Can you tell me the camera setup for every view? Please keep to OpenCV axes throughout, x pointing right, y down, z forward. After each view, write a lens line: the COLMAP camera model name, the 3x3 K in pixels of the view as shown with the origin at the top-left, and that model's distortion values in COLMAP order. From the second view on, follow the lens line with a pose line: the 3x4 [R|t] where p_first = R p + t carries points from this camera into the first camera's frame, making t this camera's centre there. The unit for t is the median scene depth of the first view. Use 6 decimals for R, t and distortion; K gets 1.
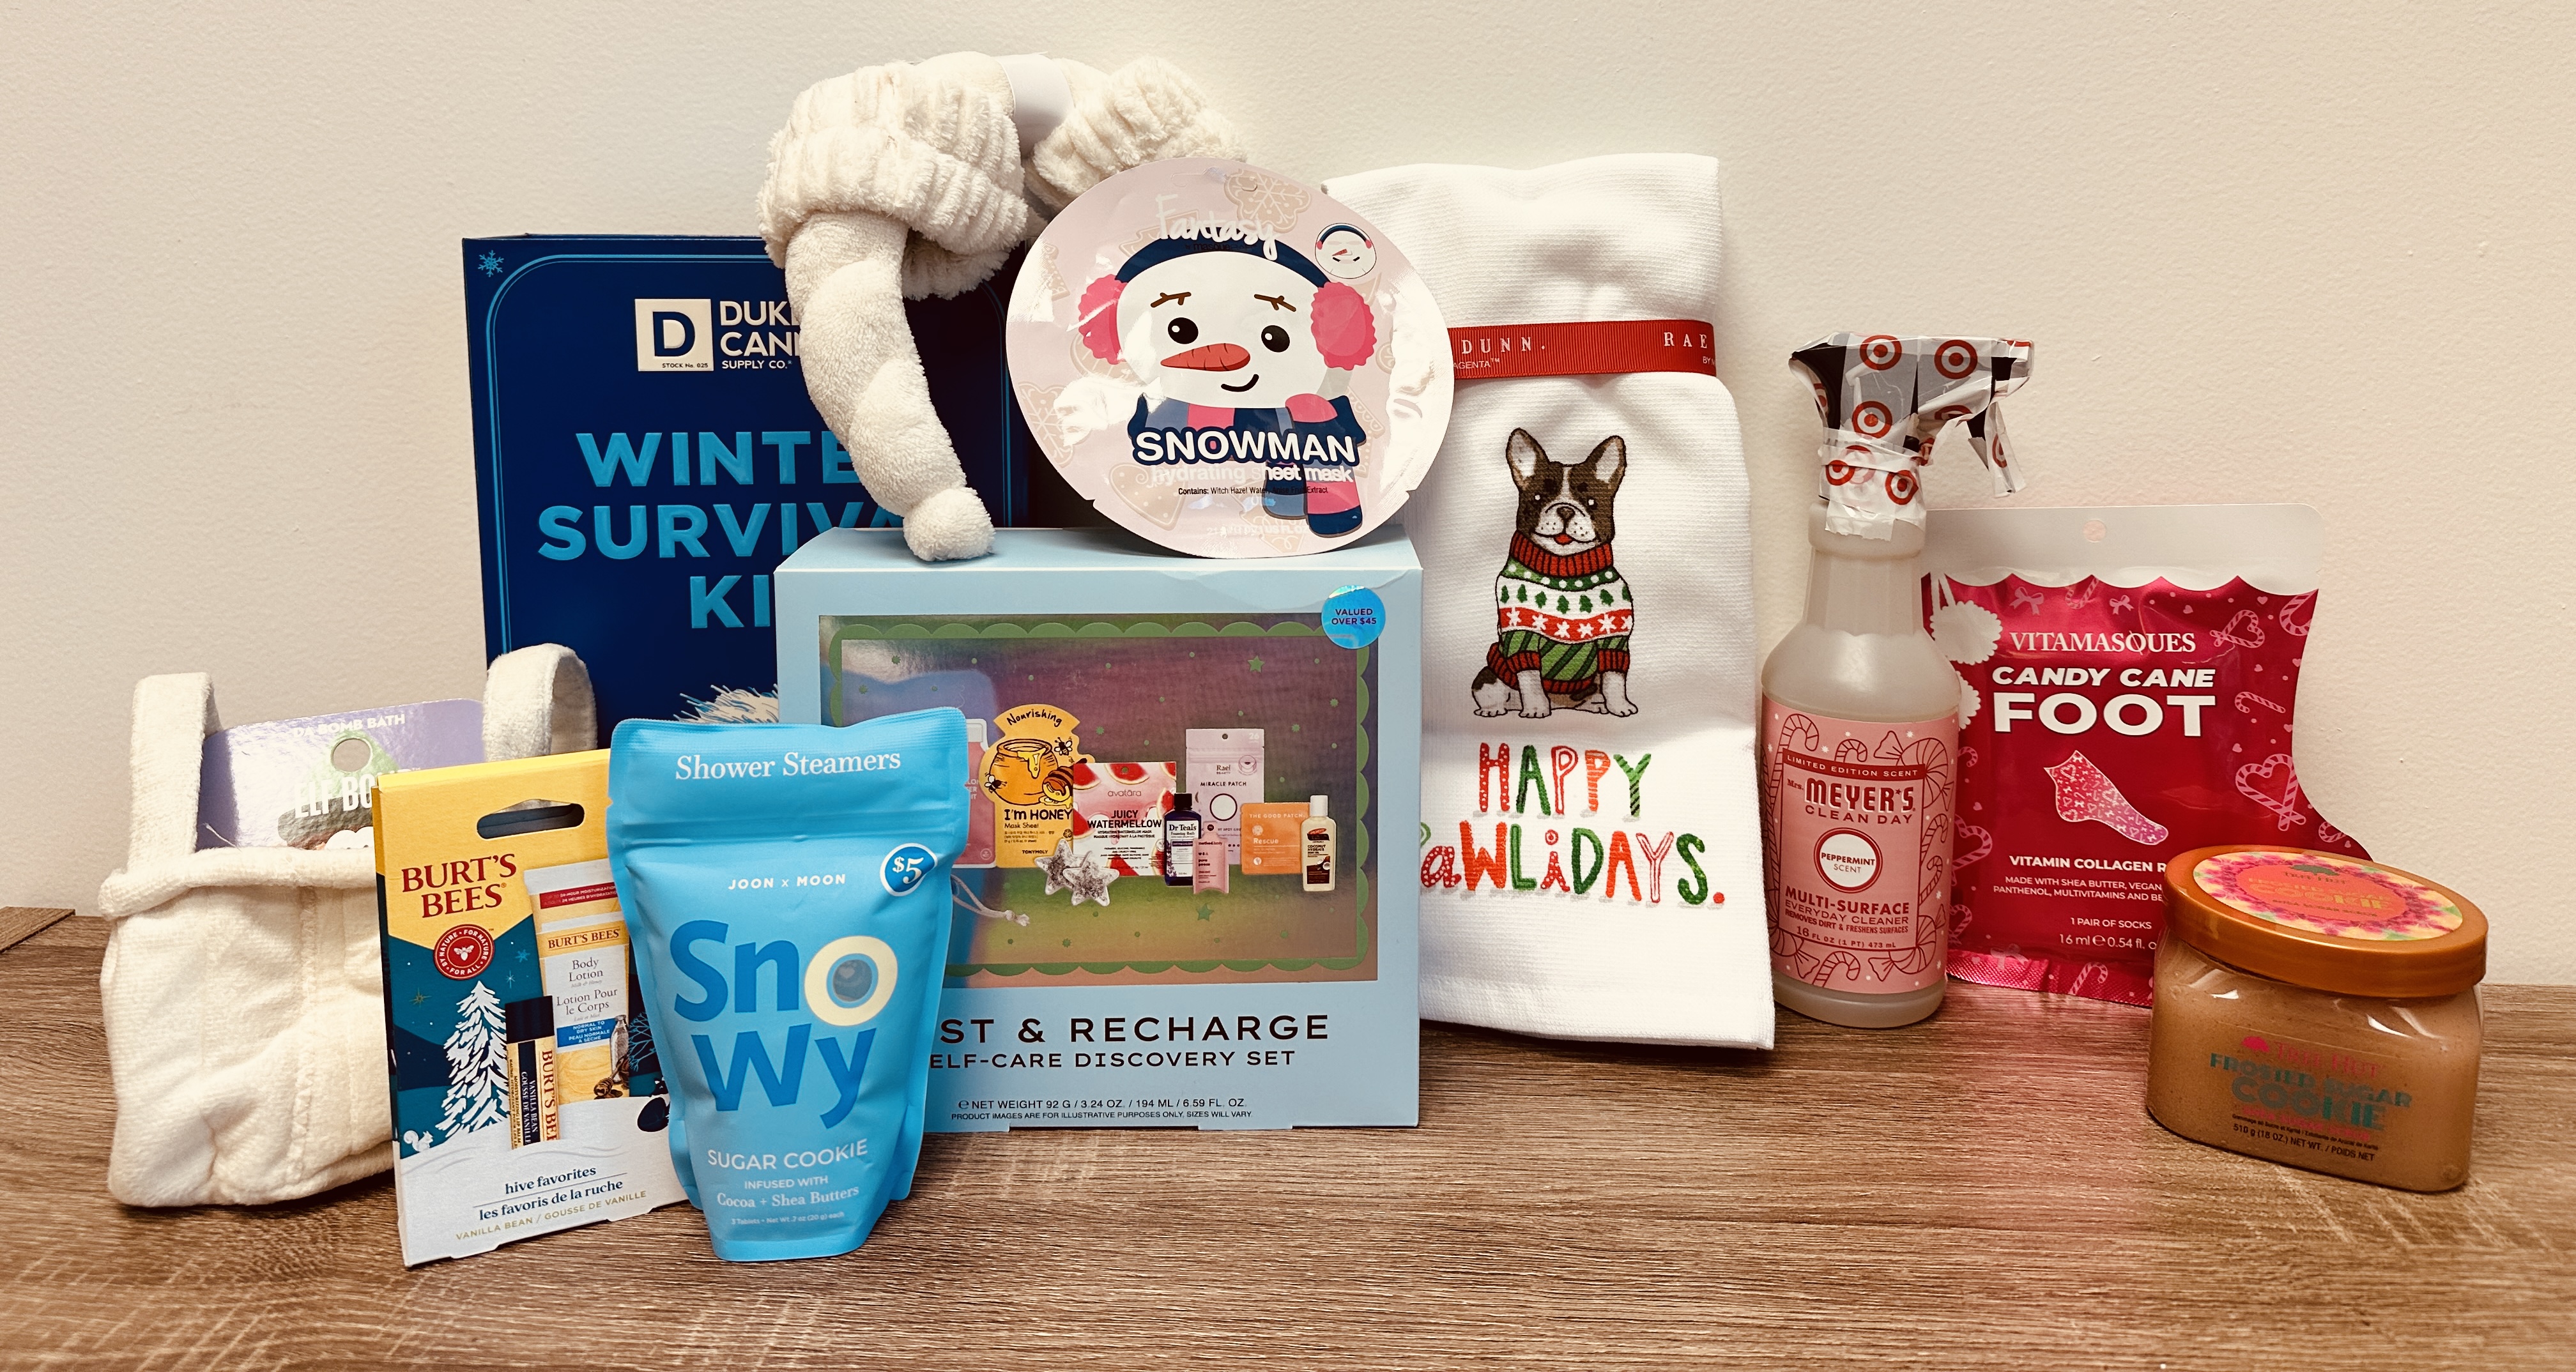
lens RADIAL K [[1840.2, 0, 1275.8], [0, 1840.2, 447.2], [0, 0, 1]] dist [-0.015579, 0.002047]
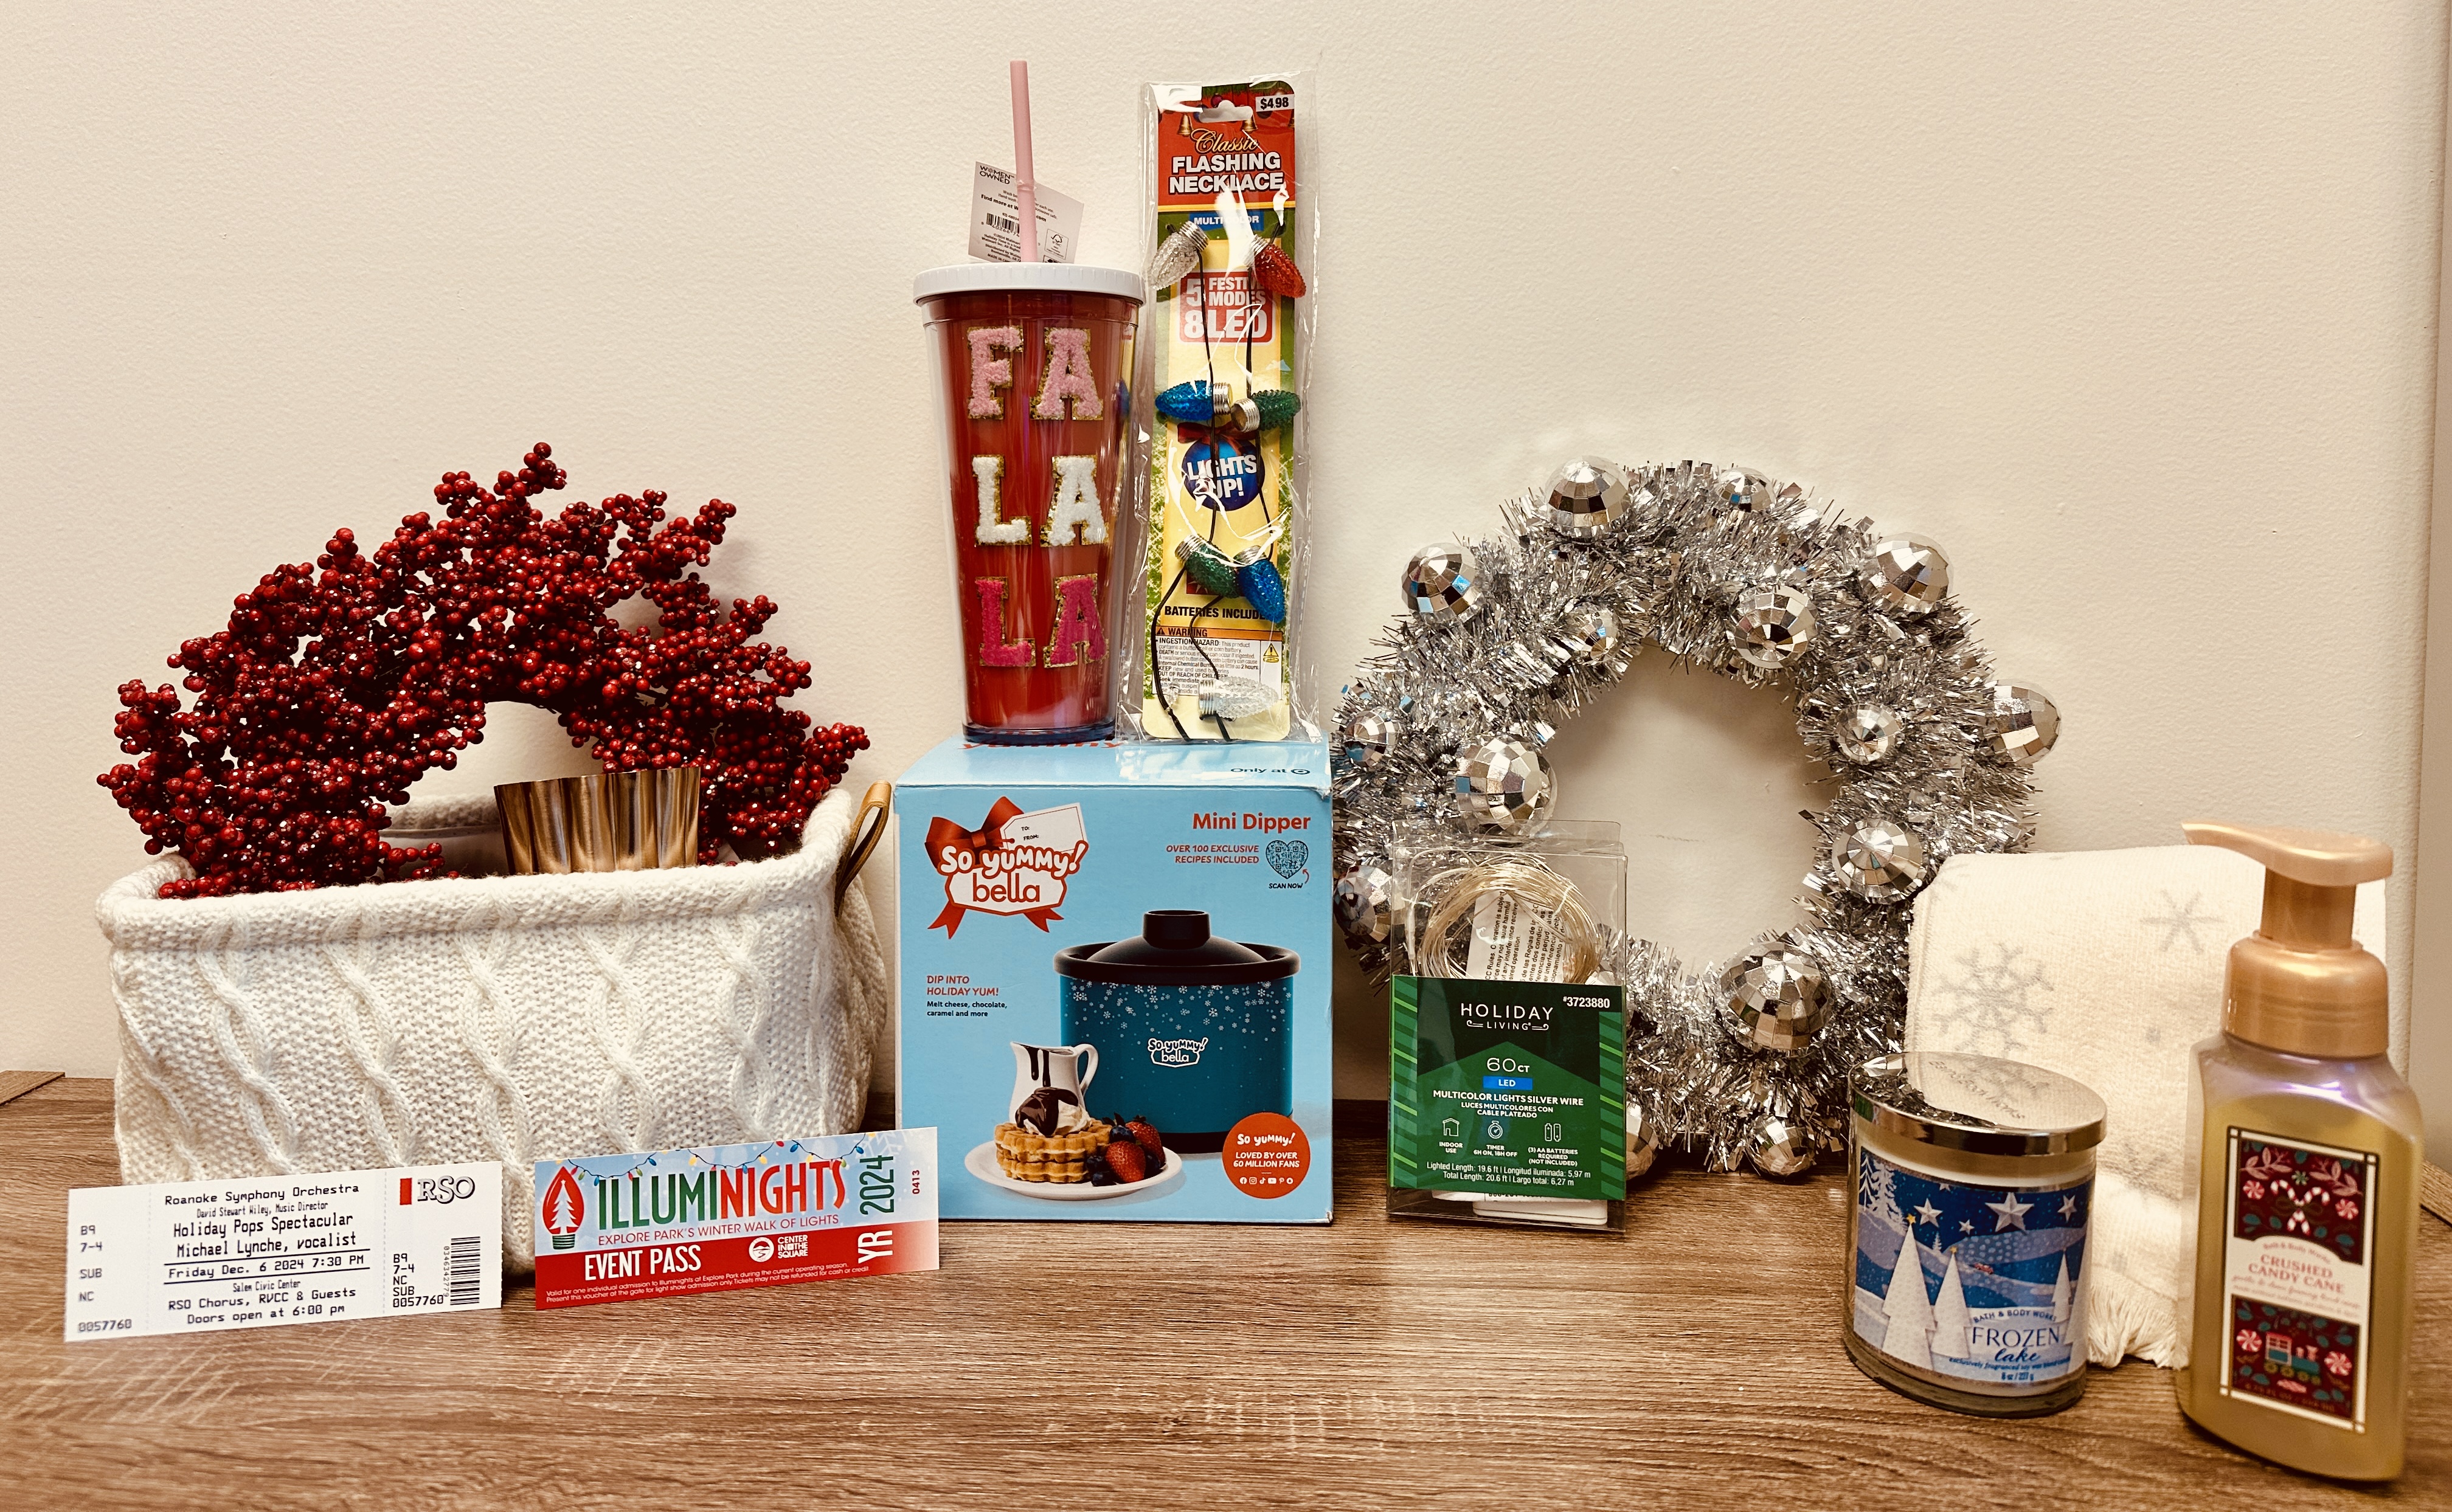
lens RADIAL K [[1743.8, 0, 1204.9], [0, 1743.8, 634.9], [0, 0, 1]] dist [0.001138, -0.013199]
pose [[0.999987, -0.002880, 0.004166, 0.112046], [0.003083, 0.998763, -0.049619, 0.042684], [-0.004018, 0.049631, 0.998760, -0.208032]]
